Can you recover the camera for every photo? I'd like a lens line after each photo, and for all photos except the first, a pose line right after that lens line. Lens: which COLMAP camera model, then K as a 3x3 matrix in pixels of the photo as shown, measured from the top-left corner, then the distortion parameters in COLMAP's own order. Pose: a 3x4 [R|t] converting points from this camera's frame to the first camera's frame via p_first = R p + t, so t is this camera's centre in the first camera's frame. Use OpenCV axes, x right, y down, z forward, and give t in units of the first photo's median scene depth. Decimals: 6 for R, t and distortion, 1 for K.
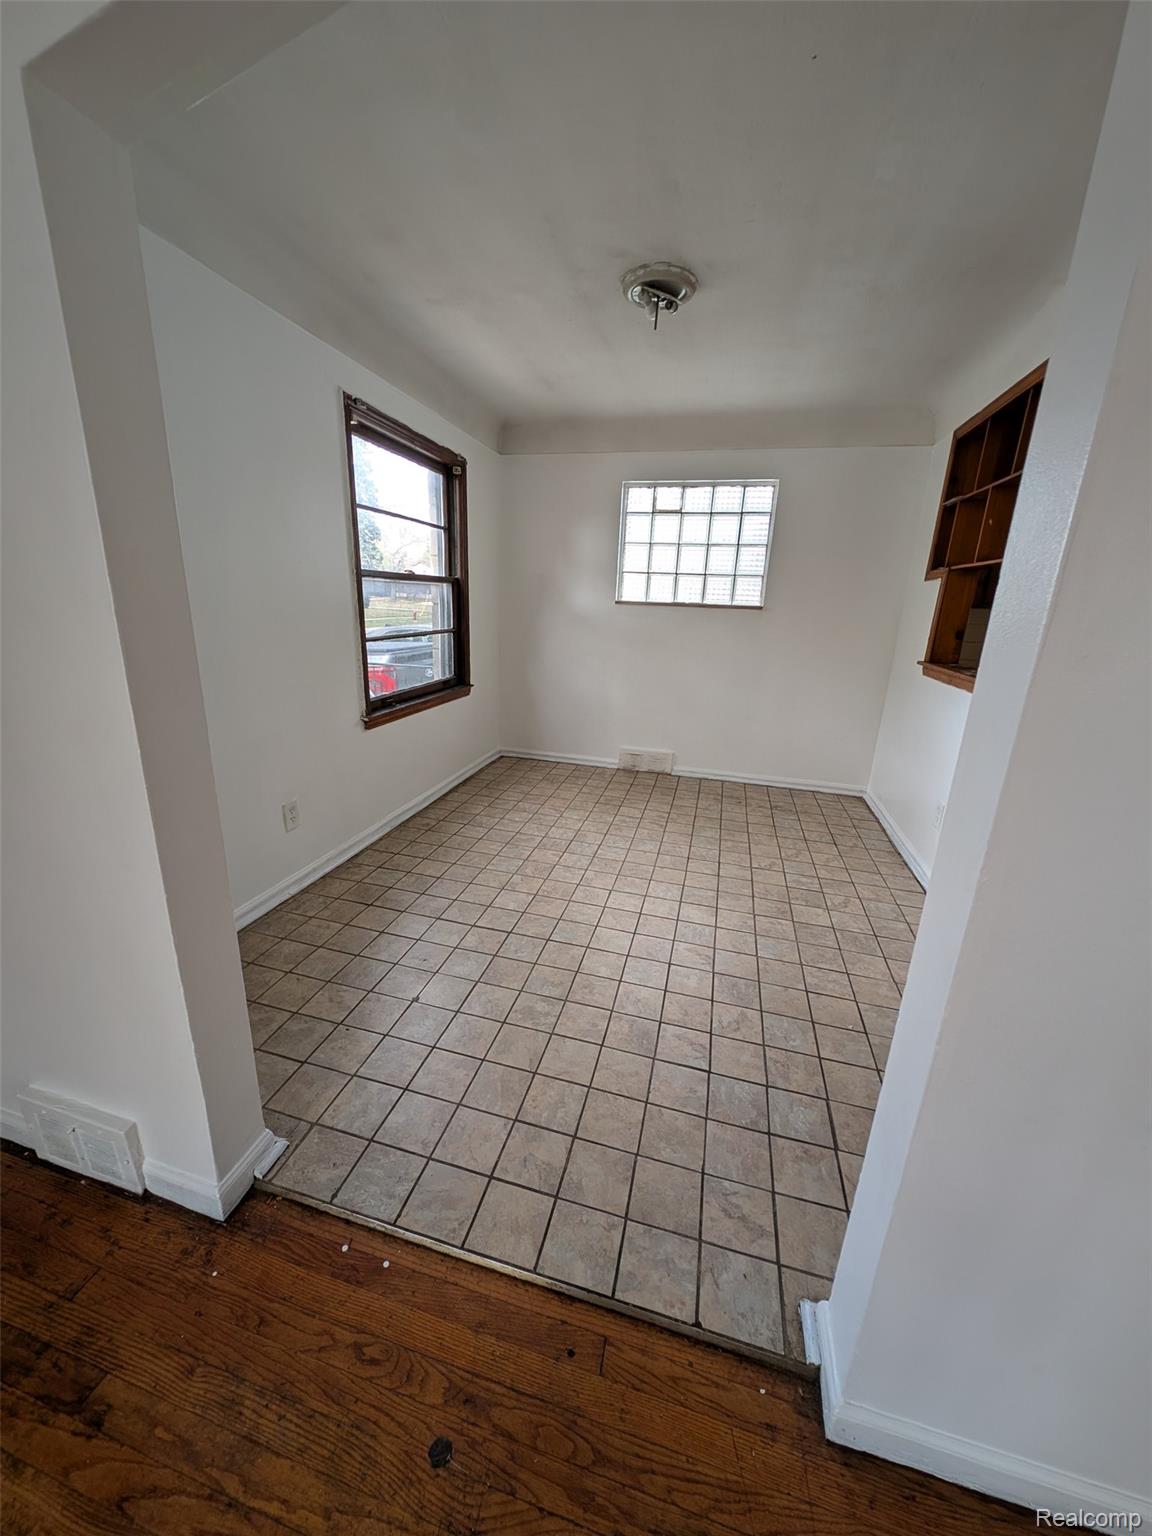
lens RADIAL K [[571.2, 0, 568.4], [0, 571.2, 760.9], [0, 0, 1]] dist [0.007757, -0.003456]
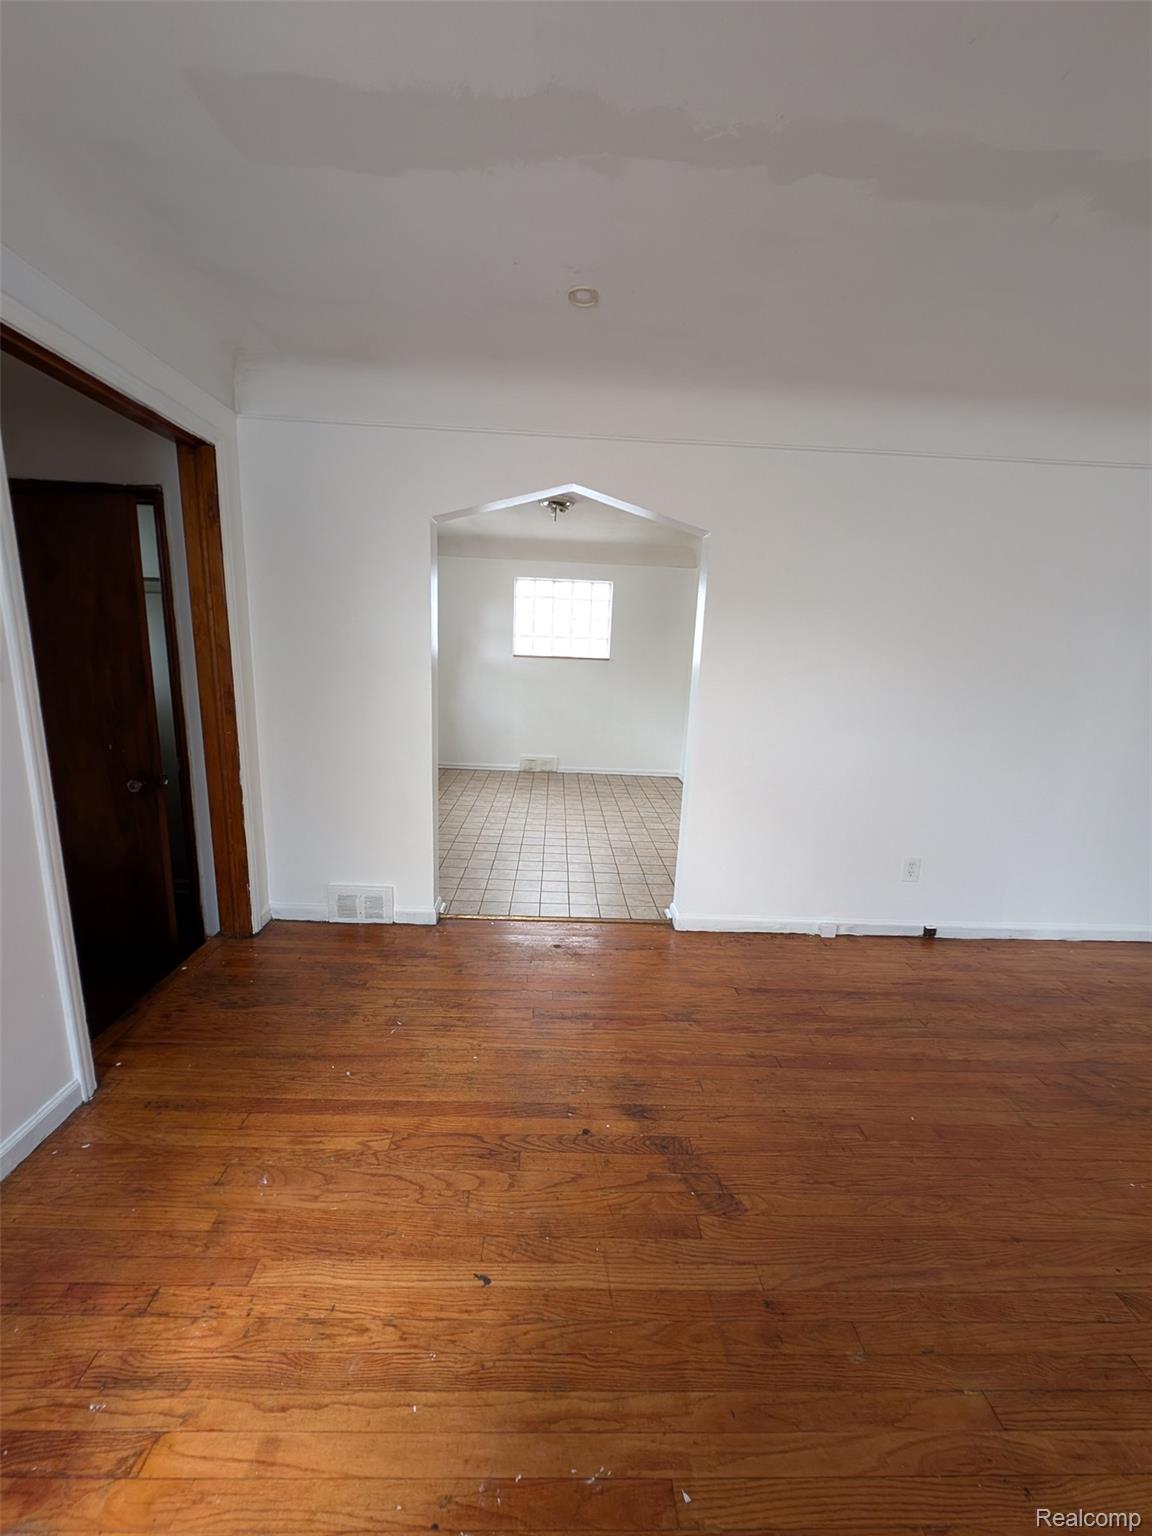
lens RADIAL K [[571.2, 0, 568.4], [0, 571.2, 760.9], [0, 0, 1]] dist [0.007757, -0.003456]
pose [[0.959415, -0.055802, 0.276422, -0.759843], [0.076857, 0.994861, -0.065920, 0.369704], [-0.271323, 0.084489, 0.958773, -1.577958]]
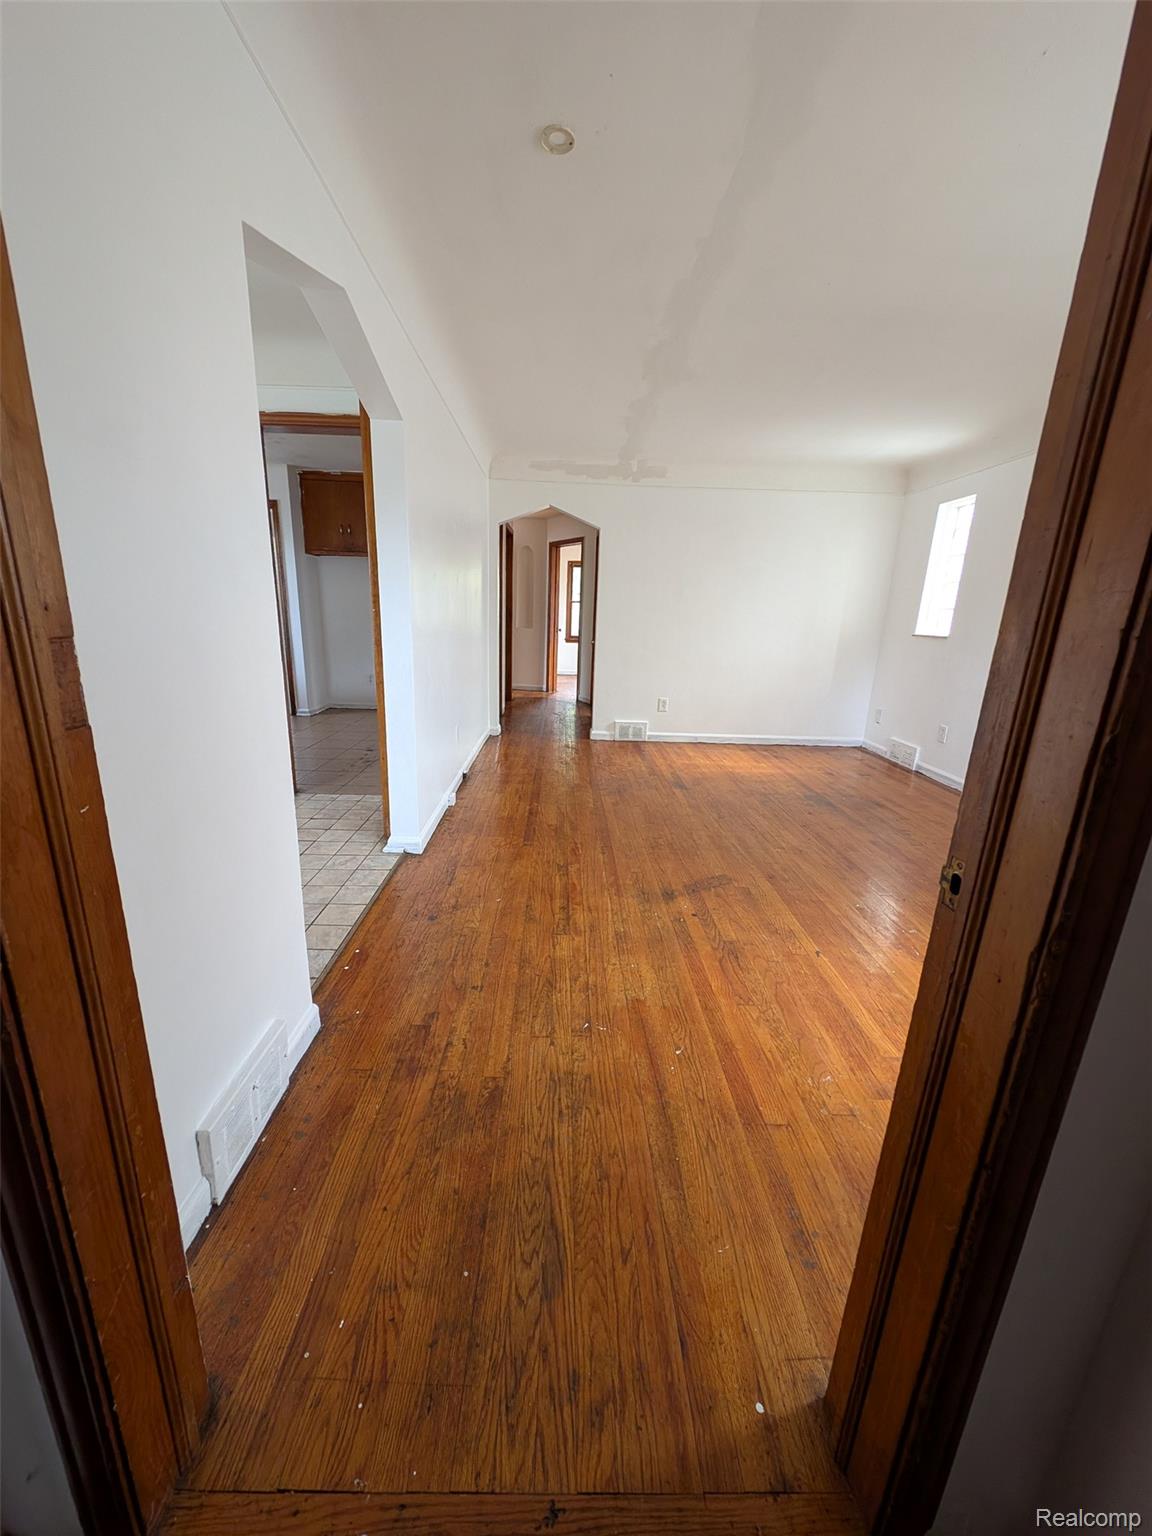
lens RADIAL K [[571.2, 0, 568.4], [0, 571.2, 760.9], [0, 0, 1]] dist [0.007757, -0.003456]
pose [[-0.264622, -0.288727, 0.920115, -1.994573], [0.226474, 0.908837, 0.350321, -0.110157], [-0.937382, 0.301085, -0.175109, 0.554263]]
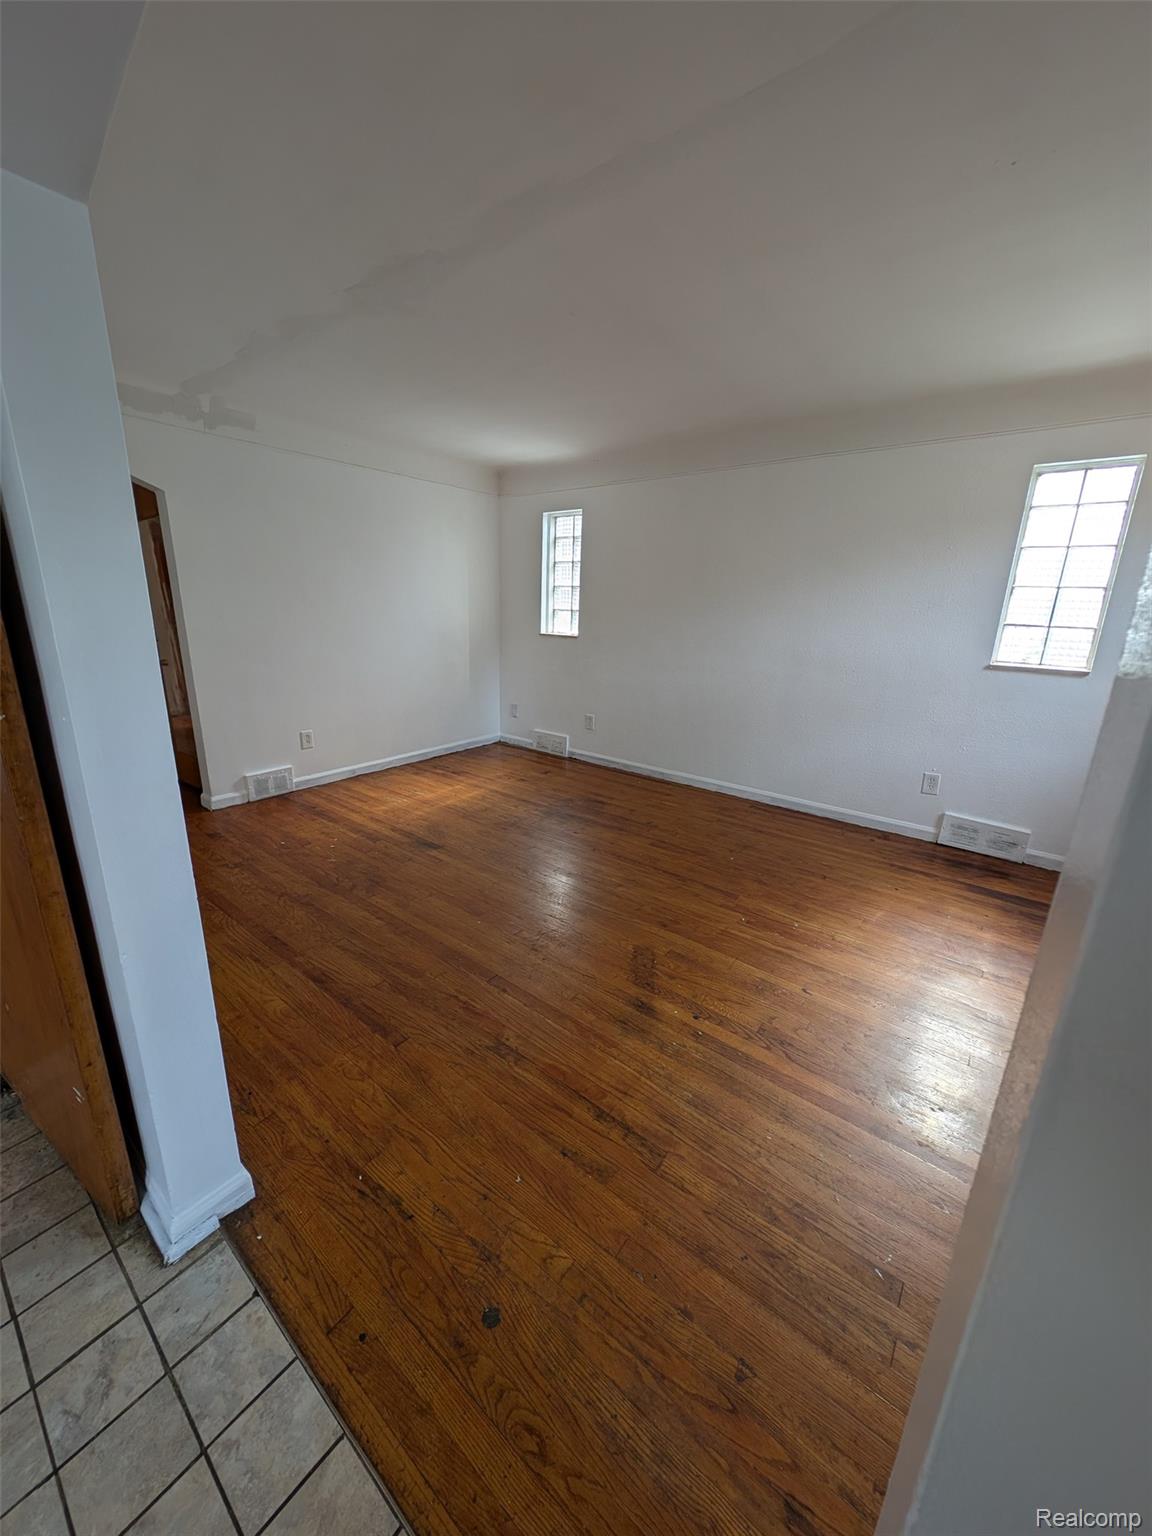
lens RADIAL K [[571.2, 0, 568.4], [0, 571.2, 760.9], [0, 0, 1]] dist [0.007757, -0.003456]
pose [[-0.913625, -0.168424, 0.370031, -0.516441], [0.052142, 0.854098, 0.517492, -0.376196], [-0.403201, 0.492088, -0.771543, 1.060380]]
